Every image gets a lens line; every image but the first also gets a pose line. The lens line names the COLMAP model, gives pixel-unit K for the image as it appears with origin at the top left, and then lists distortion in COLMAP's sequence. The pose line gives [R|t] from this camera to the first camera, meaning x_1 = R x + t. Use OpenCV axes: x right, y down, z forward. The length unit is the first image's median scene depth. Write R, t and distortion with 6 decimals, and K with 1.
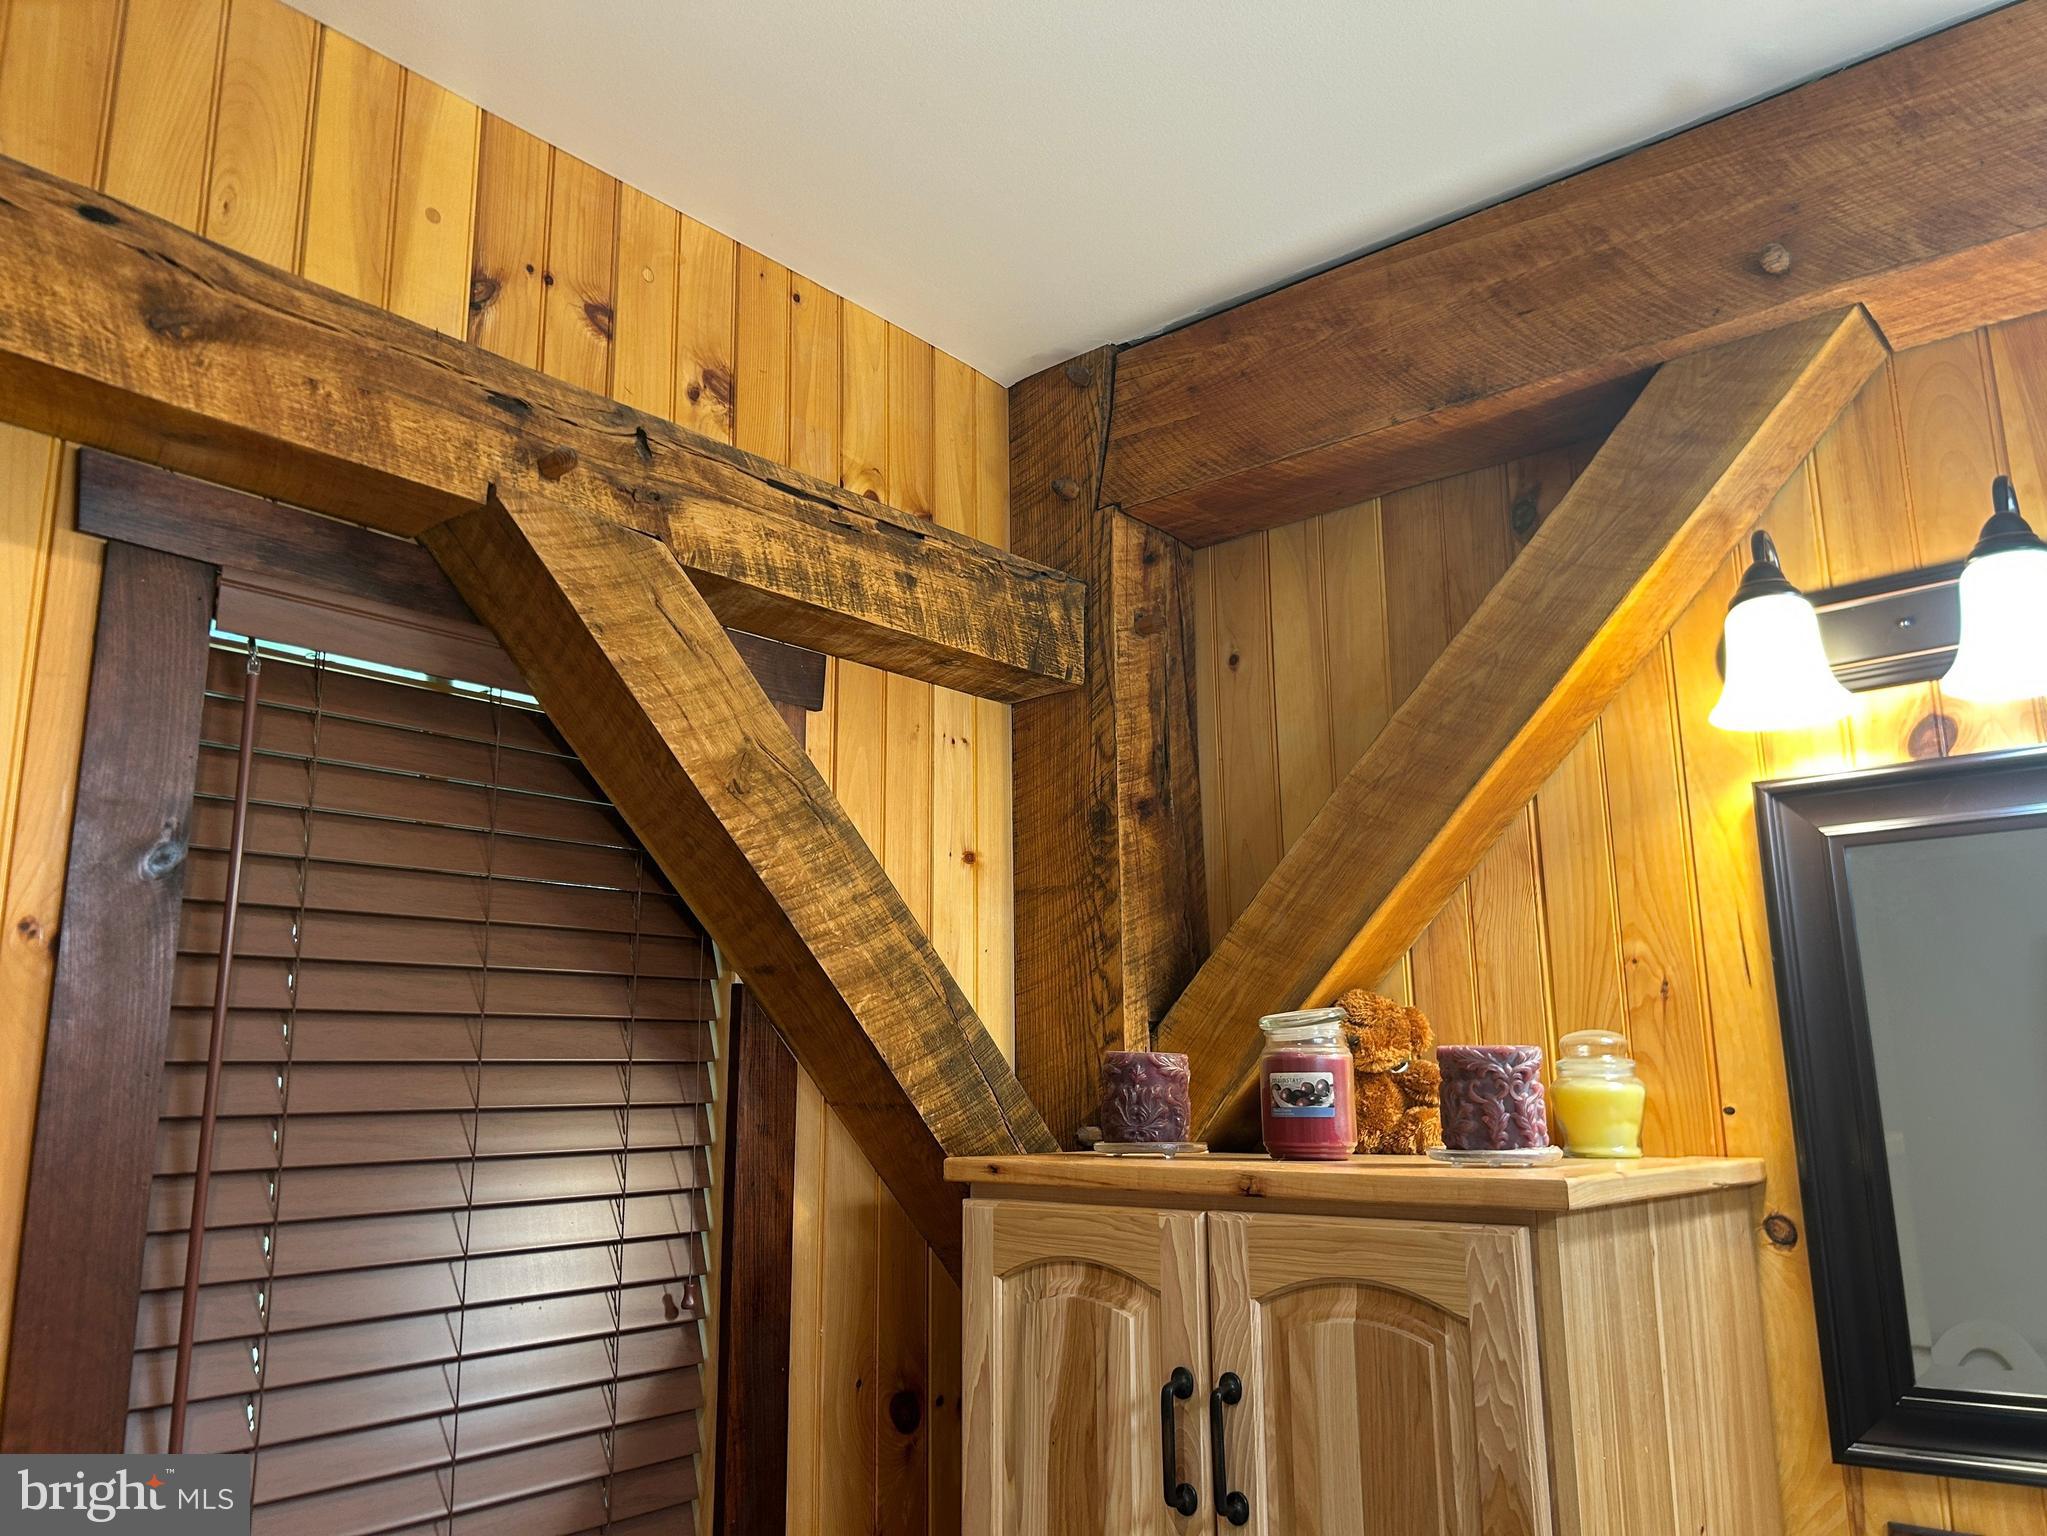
lens RADIAL K [[1535.6, 0, 1021.0], [0, 1535.6, 764.7], [0, 0, 1]] dist [0.047985, -0.035874]
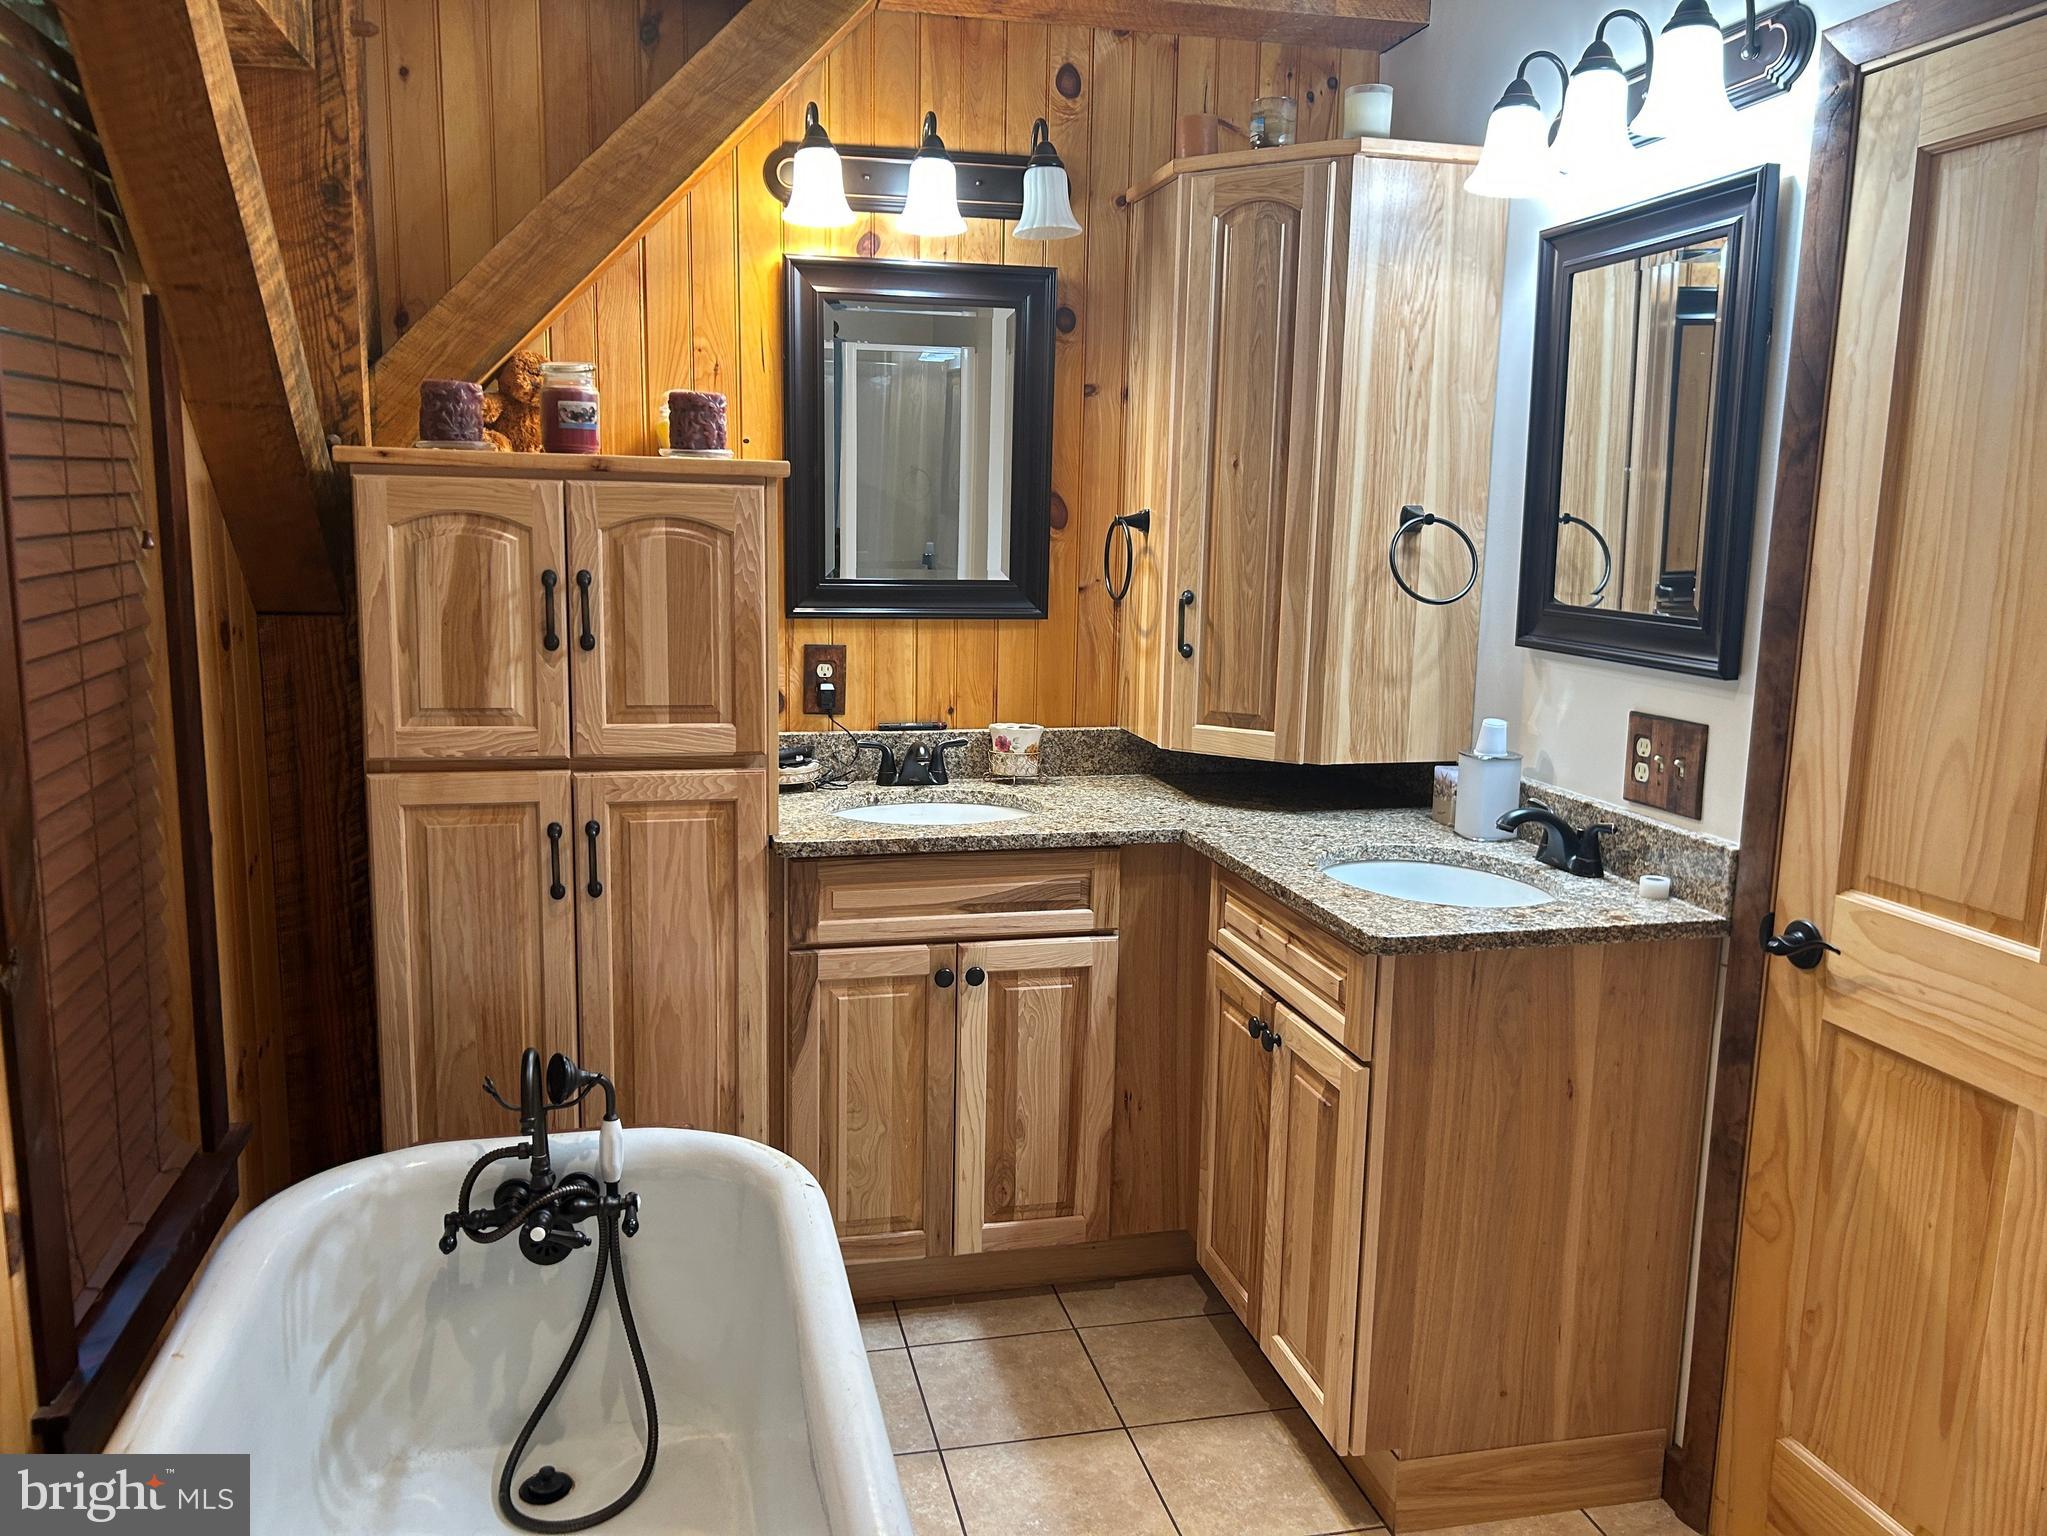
lens RADIAL K [[1556.0, 0, 1023.5], [0, 1556.0, 768.0], [0, 0, 1]] dist [-0.153133, 0.181068]
pose [[0.590066, -0.106091, 0.800355, -0.765068], [-0.210547, 0.936805, 0.279405, 0.016356], [-0.779418, -0.333379, 0.530439, -0.283177]]
